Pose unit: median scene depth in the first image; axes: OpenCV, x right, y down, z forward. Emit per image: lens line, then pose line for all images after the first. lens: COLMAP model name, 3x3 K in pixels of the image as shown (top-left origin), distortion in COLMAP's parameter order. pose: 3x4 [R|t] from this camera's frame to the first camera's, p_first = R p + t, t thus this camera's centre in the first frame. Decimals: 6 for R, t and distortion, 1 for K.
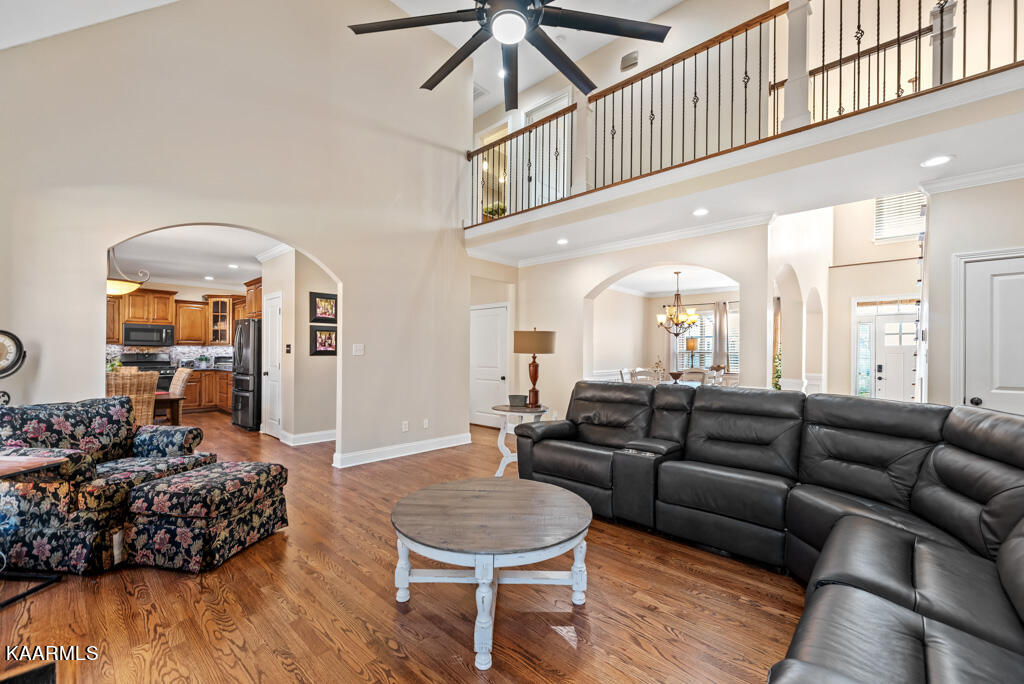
lens RADIAL K [[415.4, 0, 513.7], [0, 415.4, 352.8], [0, 0, 1]] dist [-0.002854, -0.000035]
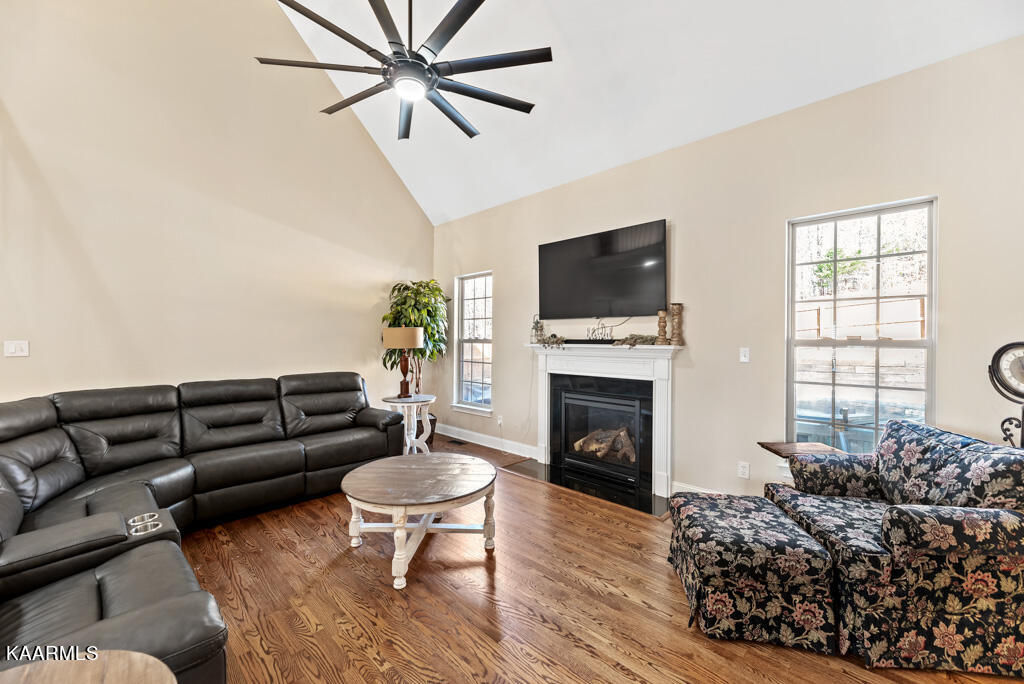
lens RADIAL K [[415.4, 0, 512.0], [0, 415.4, 341.0], [0, 0, 1]] dist [-0.002854, -0.000035]
pose [[-0.998700, -0.013740, 0.049087, -0.191809], [-0.013505, 0.999896, 0.005123, -0.030133], [-0.049152, 0.004453, -0.998781, 1.133368]]
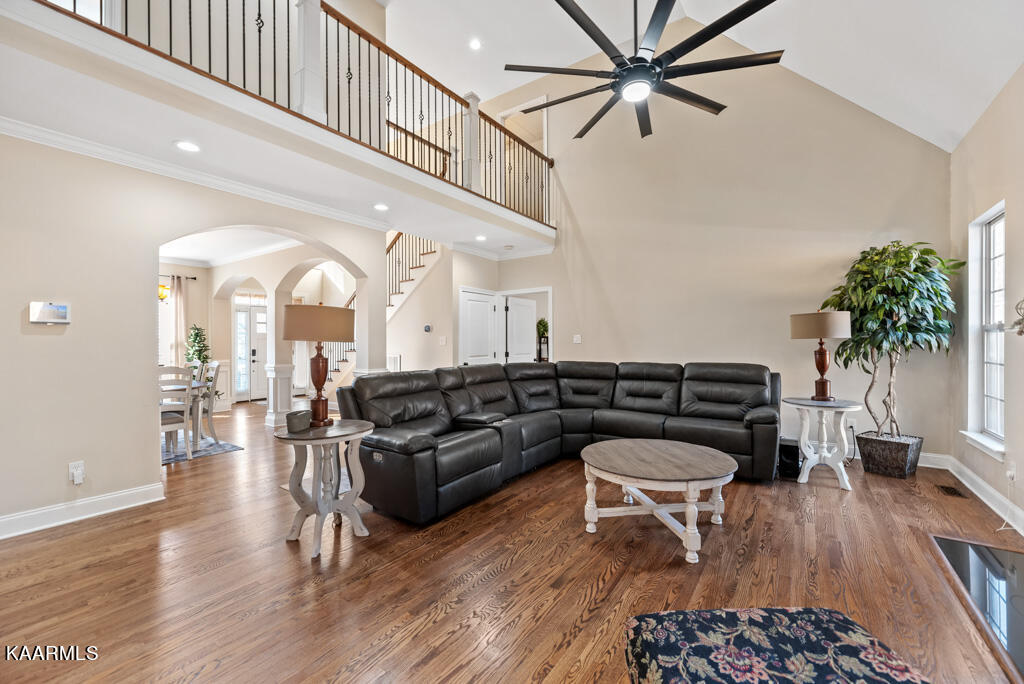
lens RADIAL K [[415.4, 0, 516.7], [0, 415.4, 341.1], [0, 0, 1]] dist [-0.002854, -0.000035]
pose [[-0.129589, -0.008619, 0.991530, -0.646754], [0.001513, 0.999959, 0.008890, -0.005273], [-0.991567, 0.002653, -0.129570, 0.795791]]
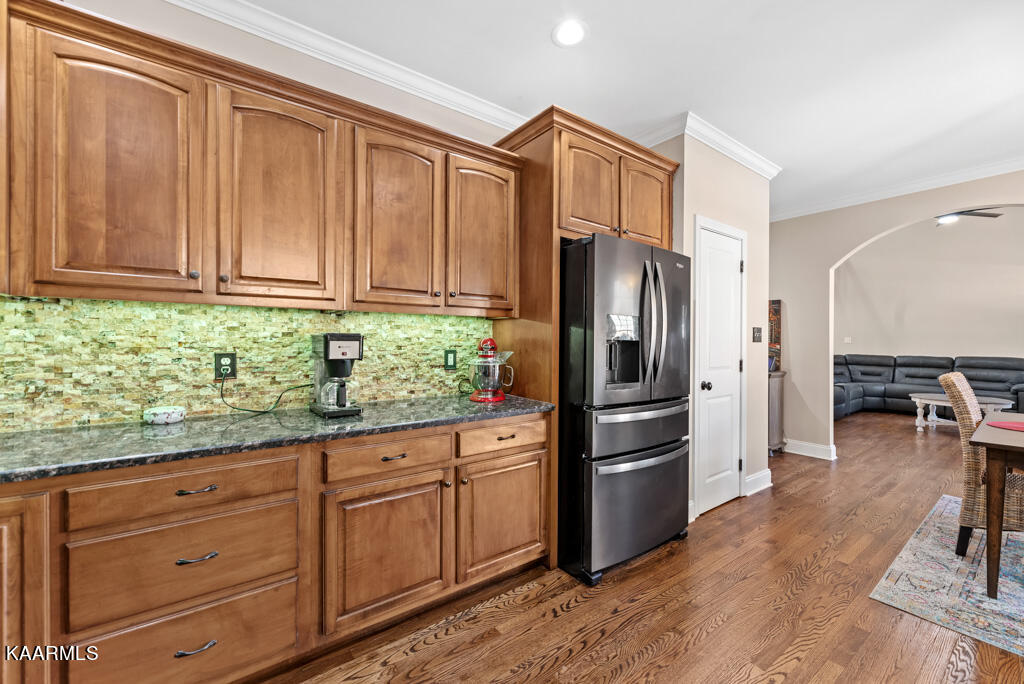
lens RADIAL K [[415.4, 0, 511.8], [0, 415.4, 339.3], [0, 0, 1]] dist [-0.002854, -0.000035]
pose [[0.186327, -0.010590, 0.982431, -1.625354], [-0.011446, 0.999851, 0.012949, -0.010797], [-0.982421, -0.013658, 0.186178, 1.686678]]
